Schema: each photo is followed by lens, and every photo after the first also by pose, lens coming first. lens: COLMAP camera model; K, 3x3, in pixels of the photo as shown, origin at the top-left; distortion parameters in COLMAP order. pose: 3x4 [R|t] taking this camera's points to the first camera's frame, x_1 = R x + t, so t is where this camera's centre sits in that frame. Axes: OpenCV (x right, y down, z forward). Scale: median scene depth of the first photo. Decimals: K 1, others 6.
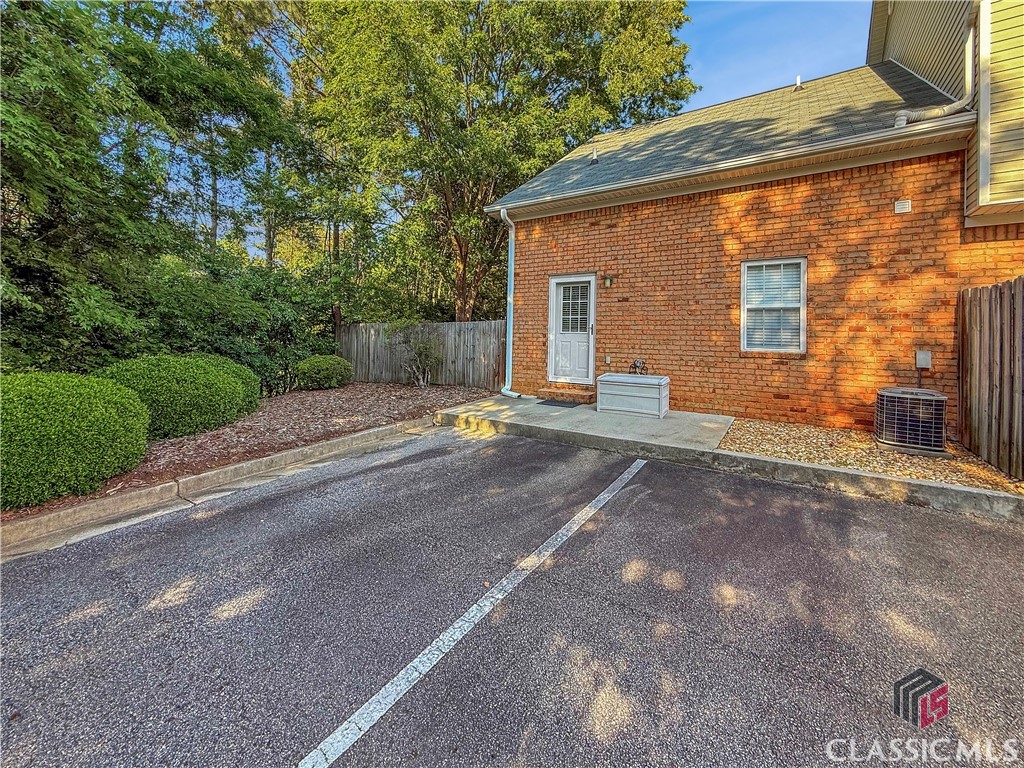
lens RADIAL K [[412.3, 0, 511.3], [0, 412.3, 386.7], [0, 0, 1]] dist [-0.000203, -0.000129]
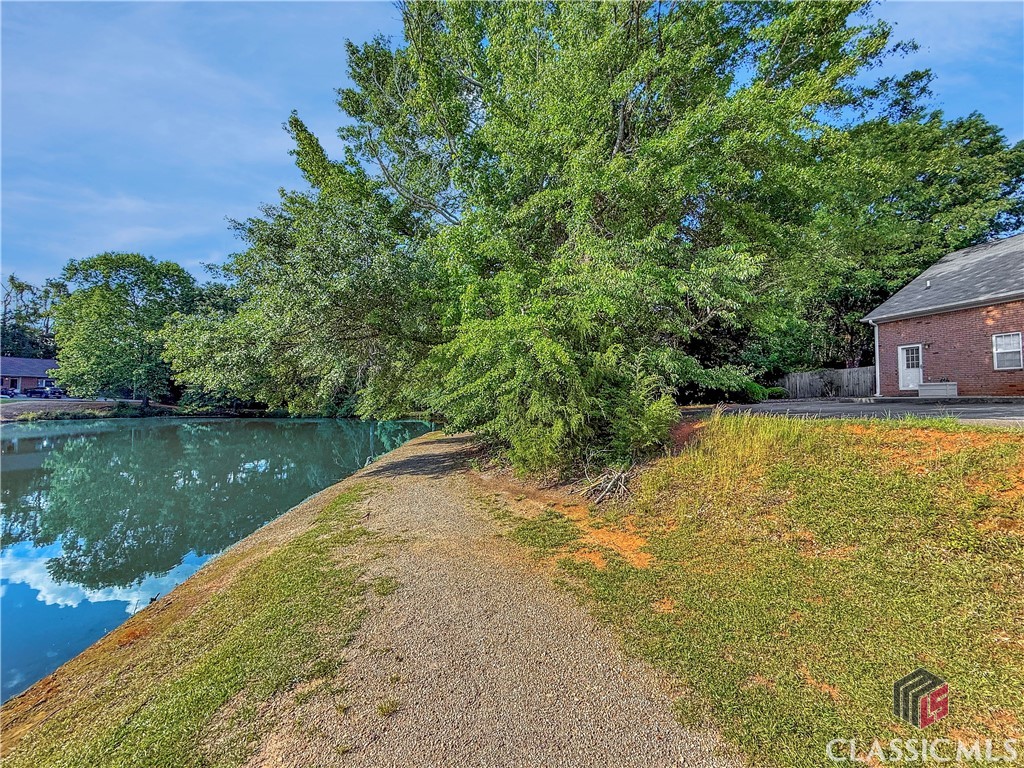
lens RADIAL K [[412.3, 0, 506.1], [0, 412.3, 390.5], [0, 0, 1]] dist [-0.000203, -0.000129]
pose [[0.675643, -0.046791, -0.735743, 0.301694], [-0.051335, 0.992576, -0.110266, 0.357628], [0.735440, 0.112270, 0.668225, -2.177973]]
